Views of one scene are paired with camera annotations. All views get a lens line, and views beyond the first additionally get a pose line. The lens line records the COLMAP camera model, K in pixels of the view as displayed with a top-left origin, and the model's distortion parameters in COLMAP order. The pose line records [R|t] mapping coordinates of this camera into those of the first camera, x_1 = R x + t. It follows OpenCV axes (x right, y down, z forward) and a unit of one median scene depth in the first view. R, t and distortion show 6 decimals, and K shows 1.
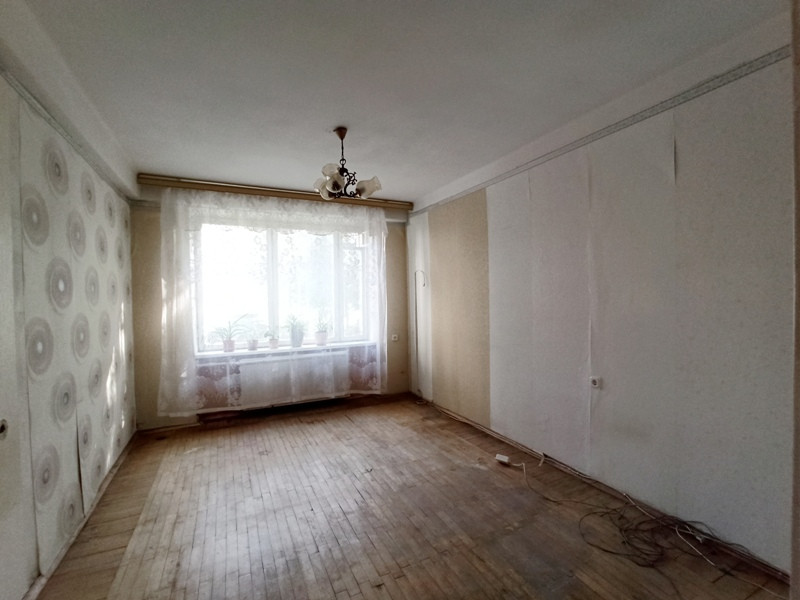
lens RADIAL K [[365.2, 0, 399.5], [0, 365.2, 300.9], [0, 0, 1]] dist [-0.021551, -0.000112]
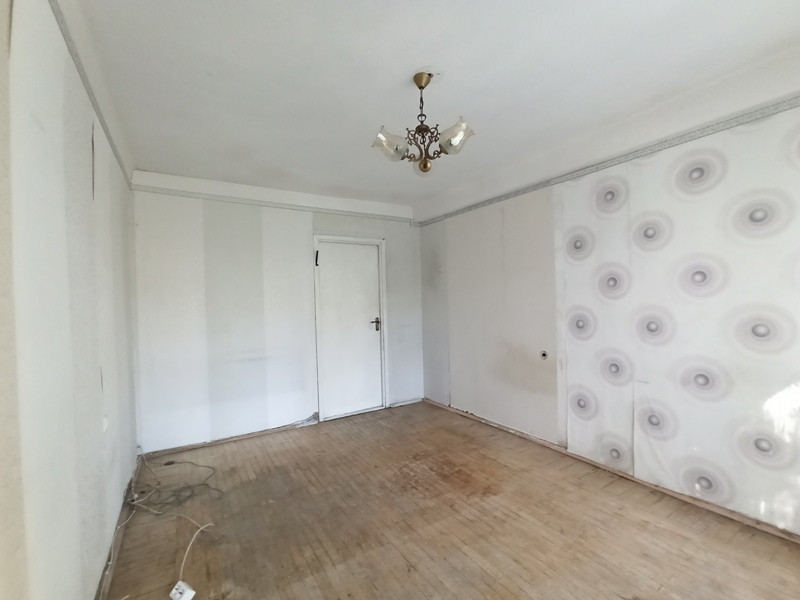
lens RADIAL K [[365.2, 0, 400.0], [0, 365.2, 300.2], [0, 0, 1]] dist [-0.021551, -0.000112]
pose [[-0.994877, 0.044140, -0.090942, -0.033855], [0.042968, 0.998967, 0.014799, -0.028633], [0.091502, 0.010816, -0.995746, 2.130625]]
